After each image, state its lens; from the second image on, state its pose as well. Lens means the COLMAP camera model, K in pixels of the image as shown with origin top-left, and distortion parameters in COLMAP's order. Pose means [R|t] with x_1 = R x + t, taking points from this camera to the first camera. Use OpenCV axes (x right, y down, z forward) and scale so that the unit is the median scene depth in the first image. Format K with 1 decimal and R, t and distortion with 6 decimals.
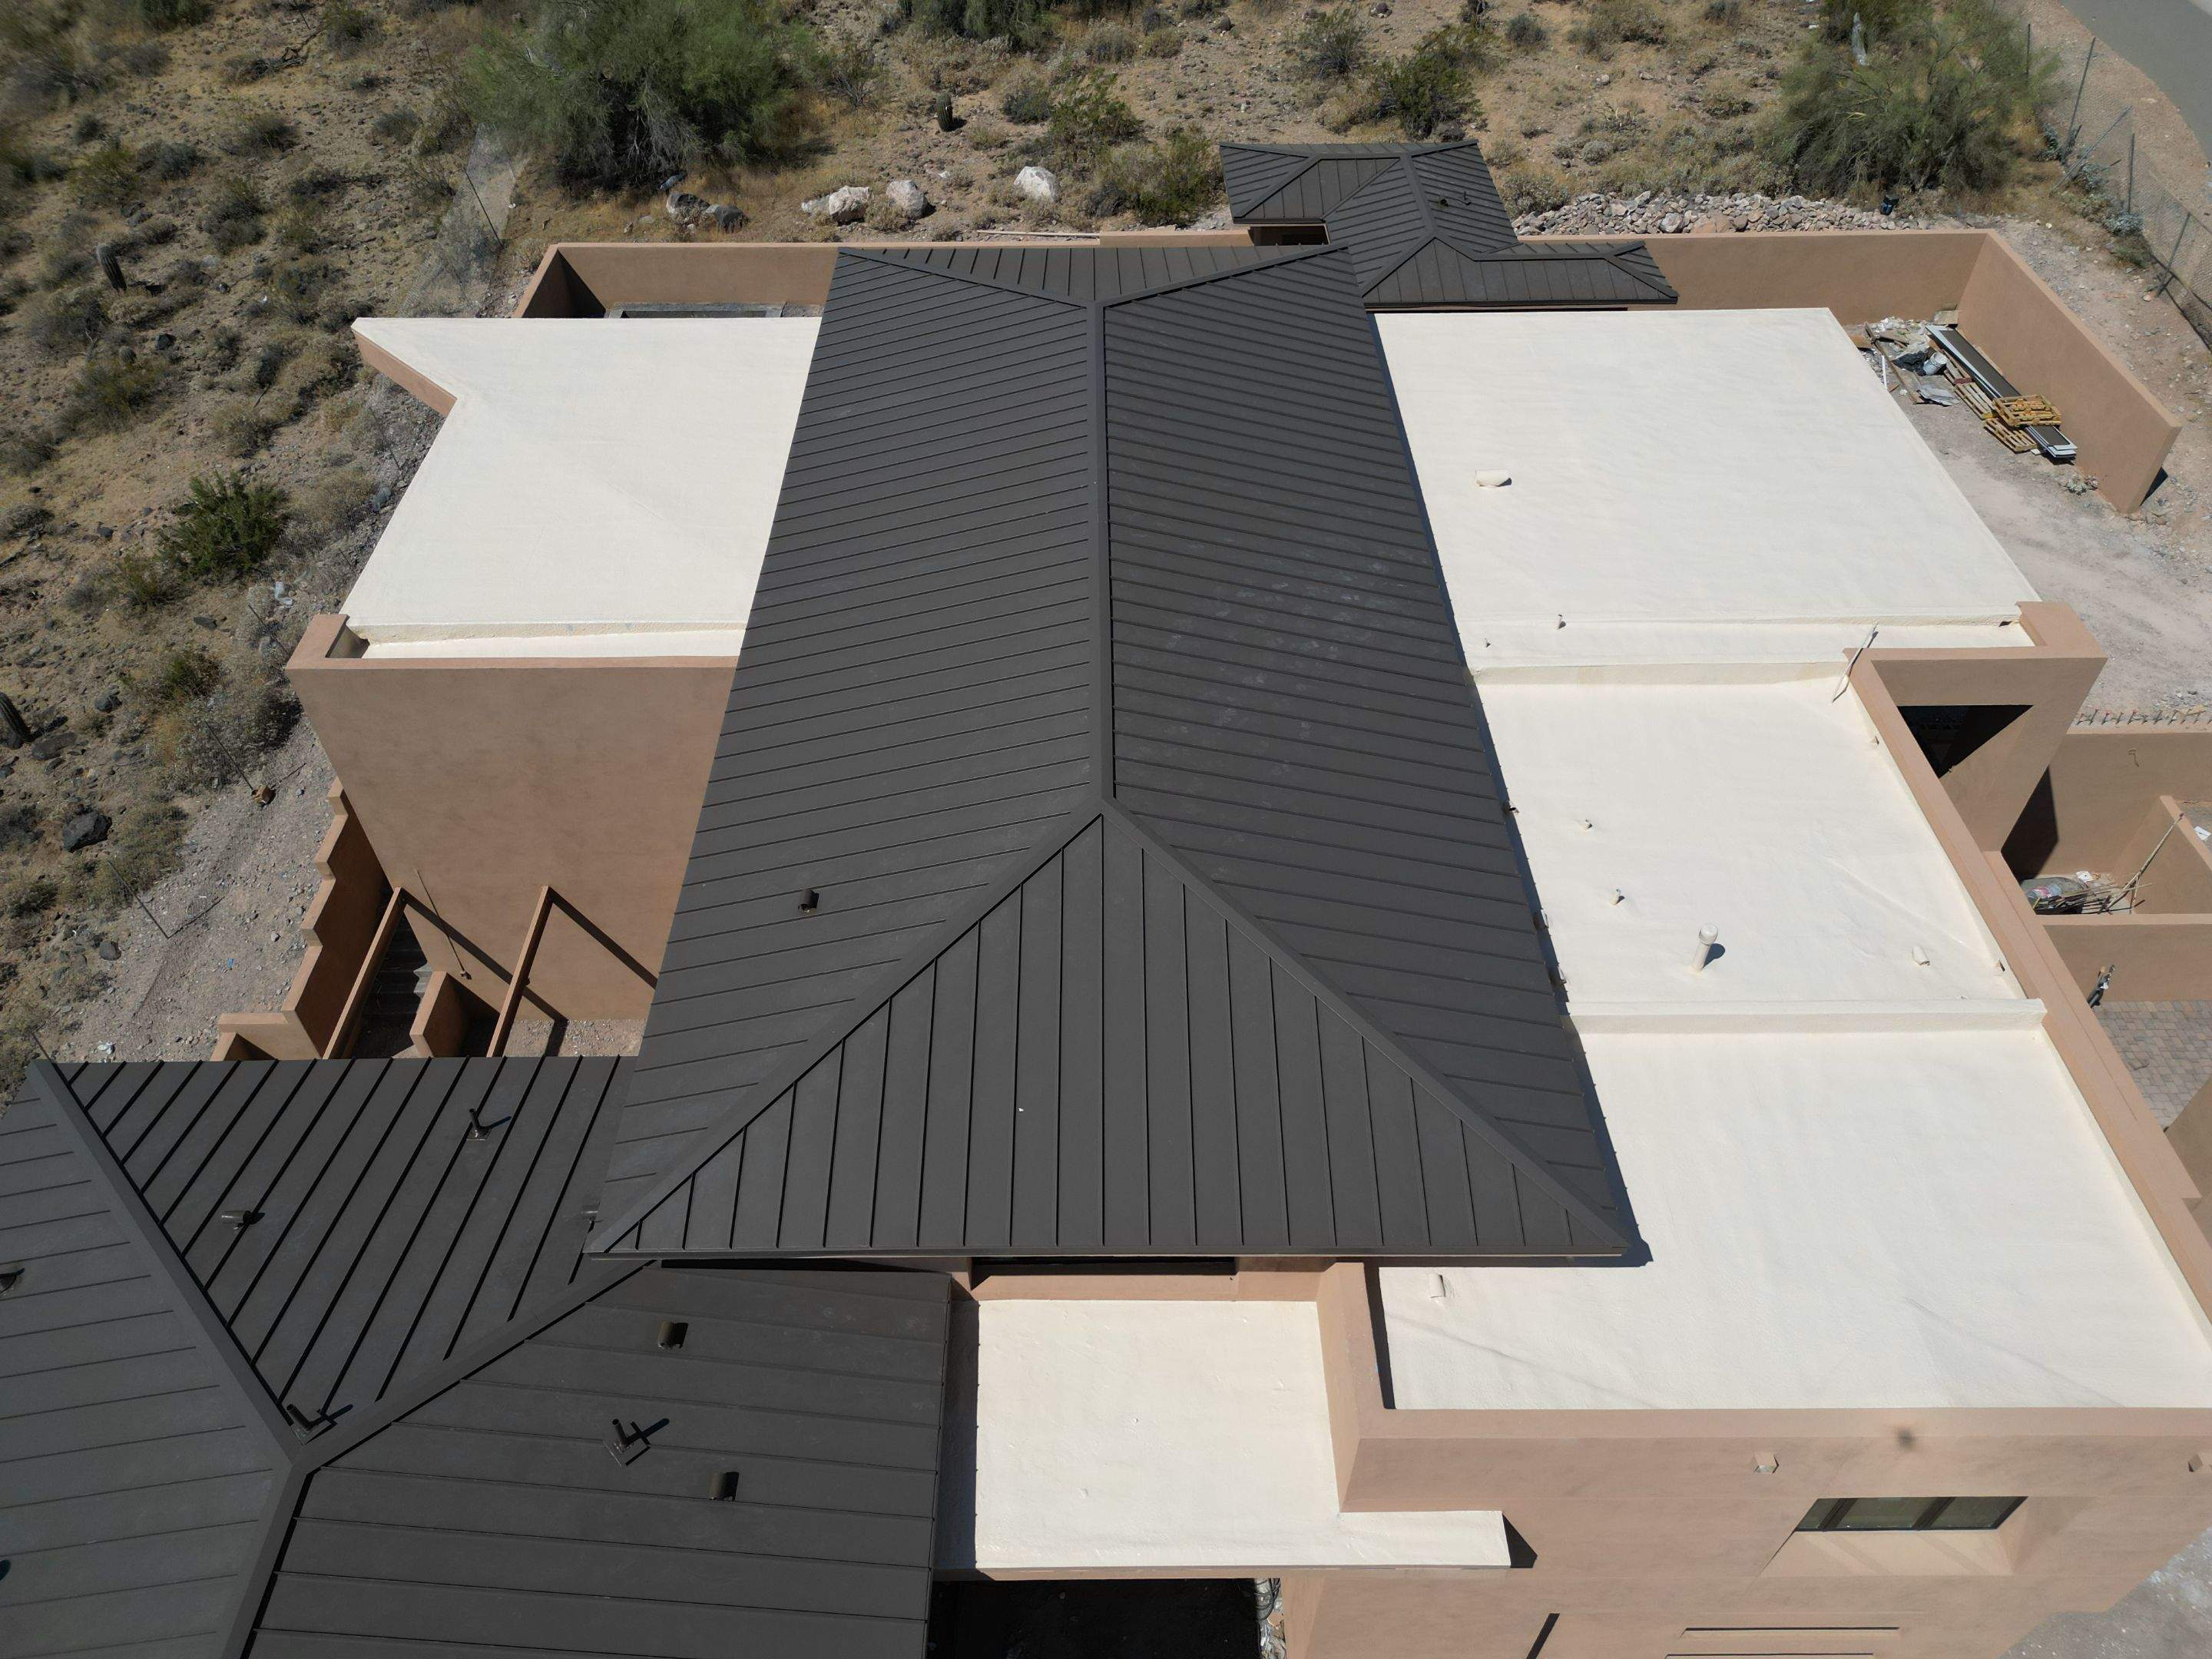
lens RADIAL K [[1558.8, 0, 1106.4], [0, 1558.8, 827.1], [0, 0, 1]] dist [0.039521, -0.029995]
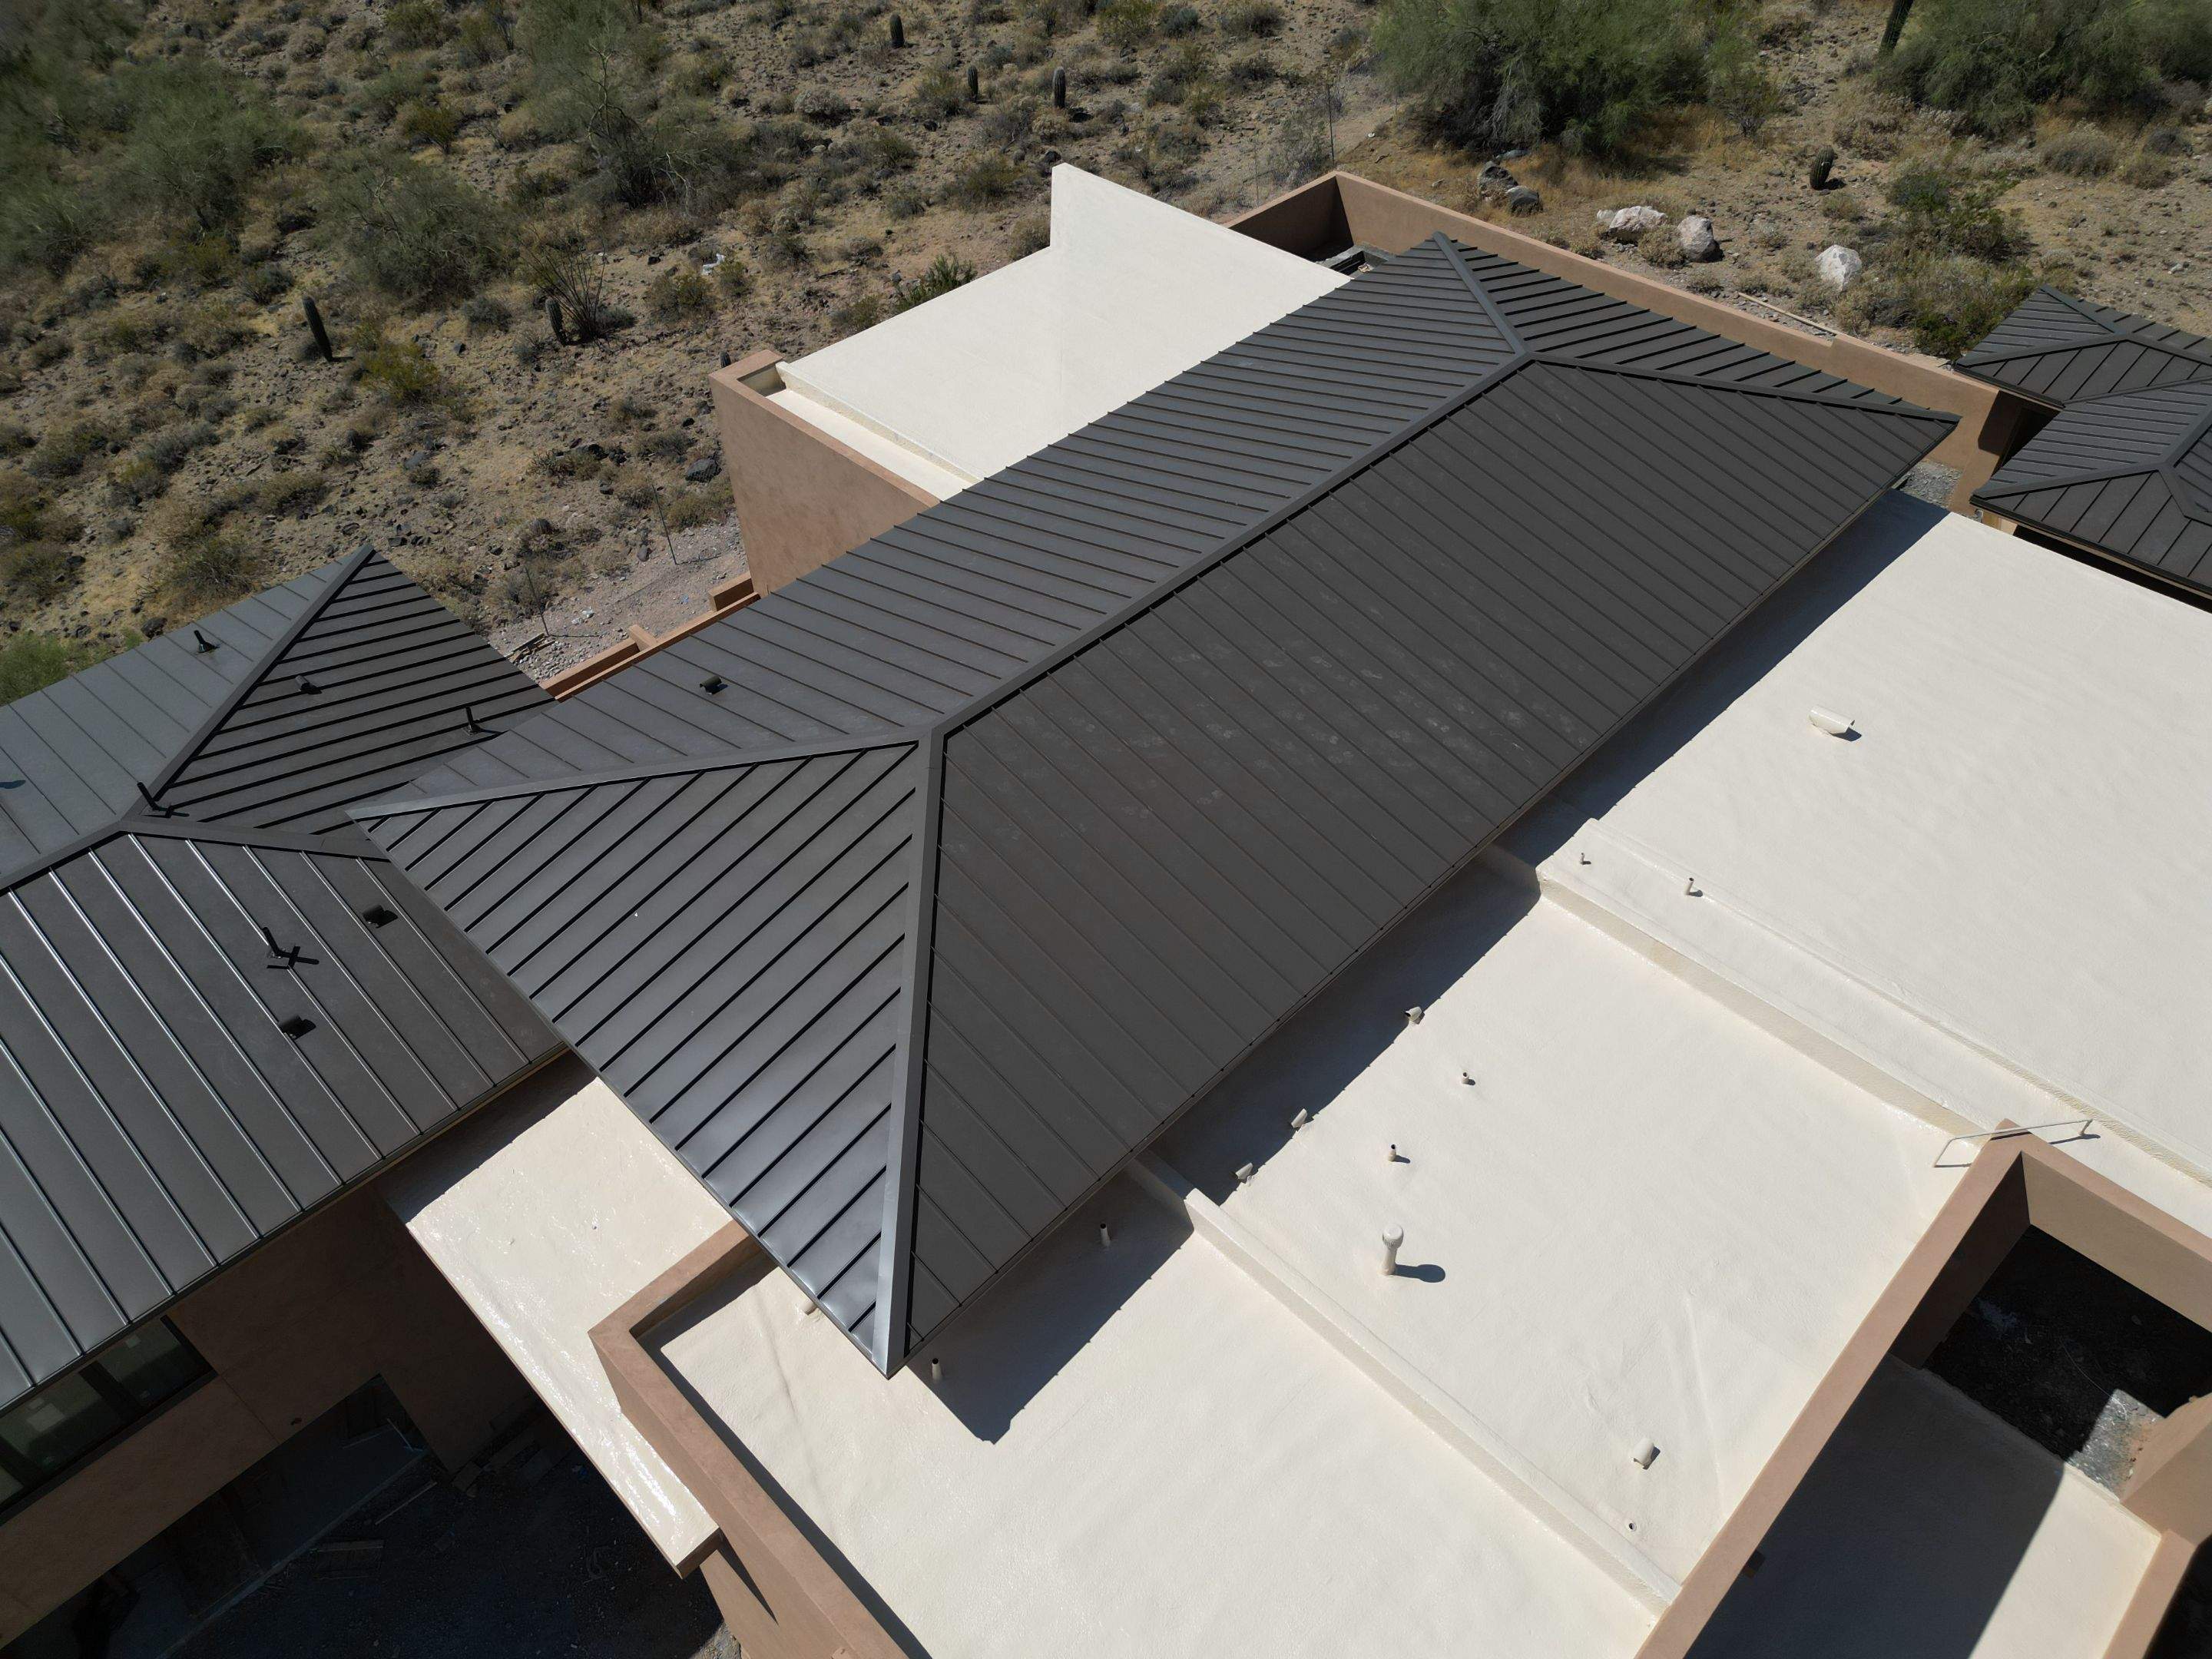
lens RADIAL K [[1558.8, 0, 1102.2], [0, 1558.8, 825.0], [0, 0, 1]] dist [0.039521, -0.029995]
pose [[0.707344, 0.495817, -0.503815, 0.286783], [-0.493294, 0.856734, 0.150561, -0.080606], [0.506285, 0.142031, 0.850589, 0.098435]]
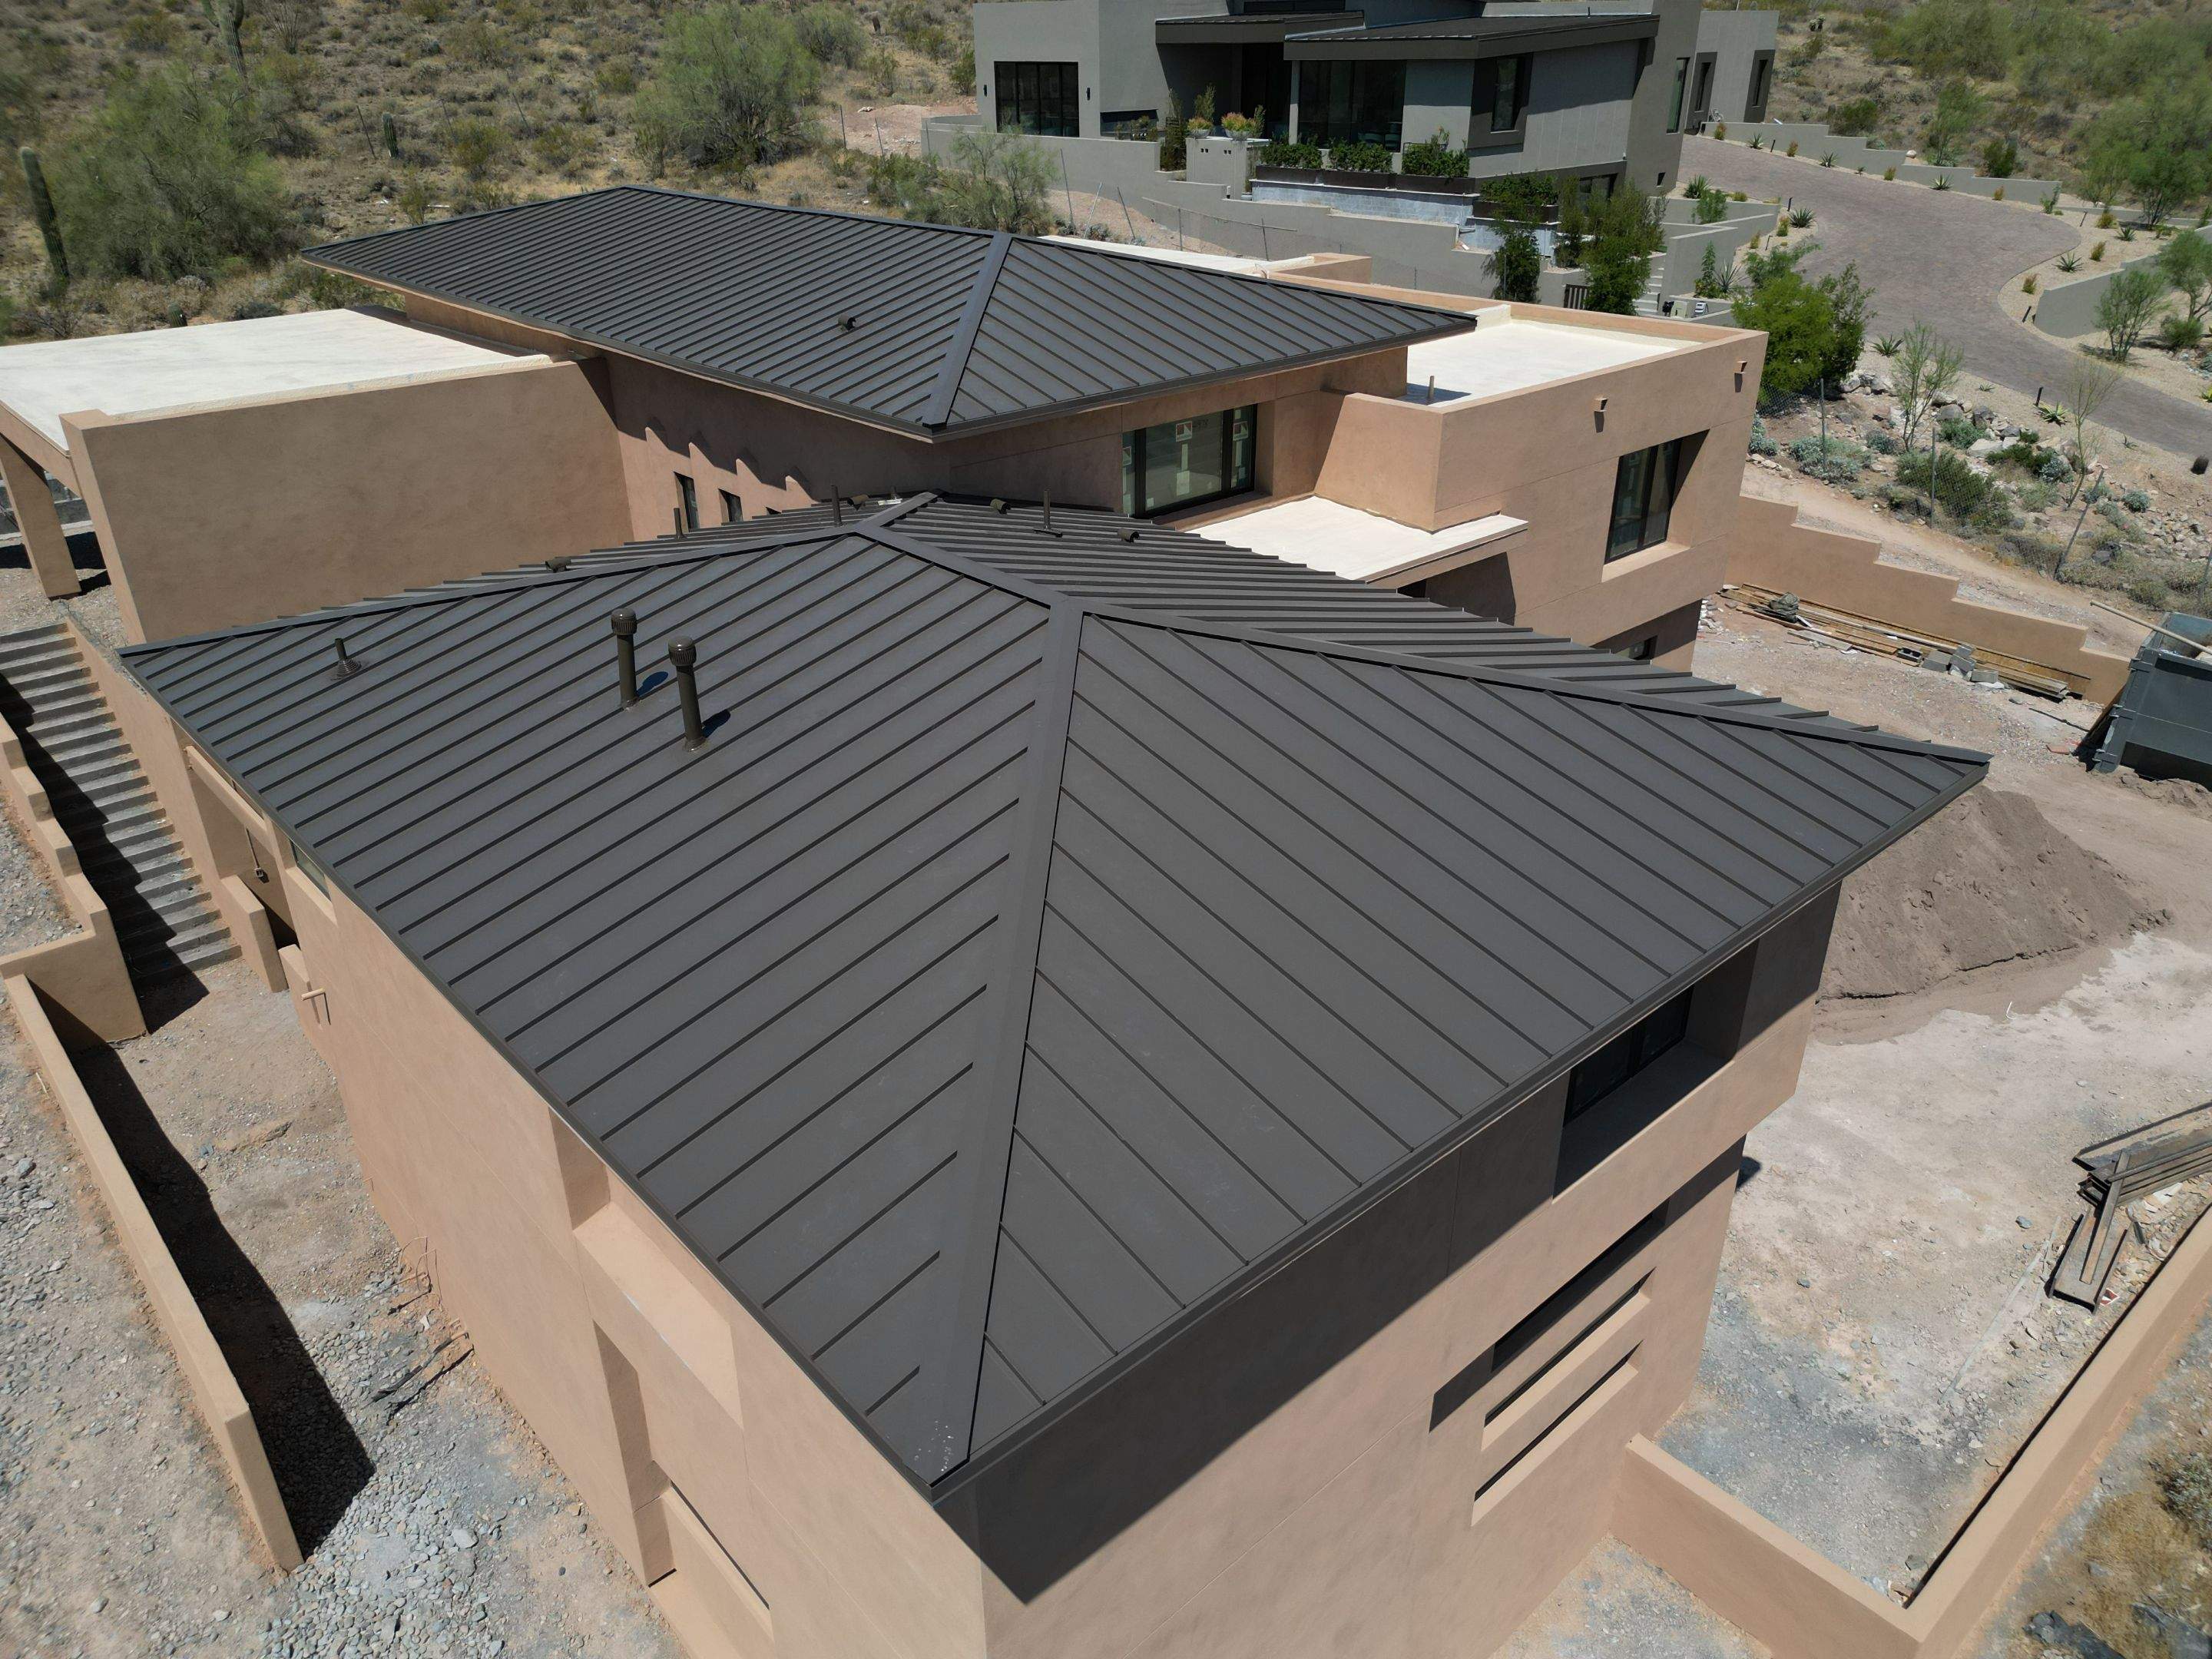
lens RADIAL K [[1558.8, 0, 1106.9], [0, 1558.8, 822.9], [0, 0, 1]] dist [0.039521, -0.029995]
pose [[0.752997, -0.299502, 0.585913, -0.403164], [0.469034, 0.868808, -0.158678, 0.311184], [-0.461521, 0.394298, 0.794687, 0.050323]]
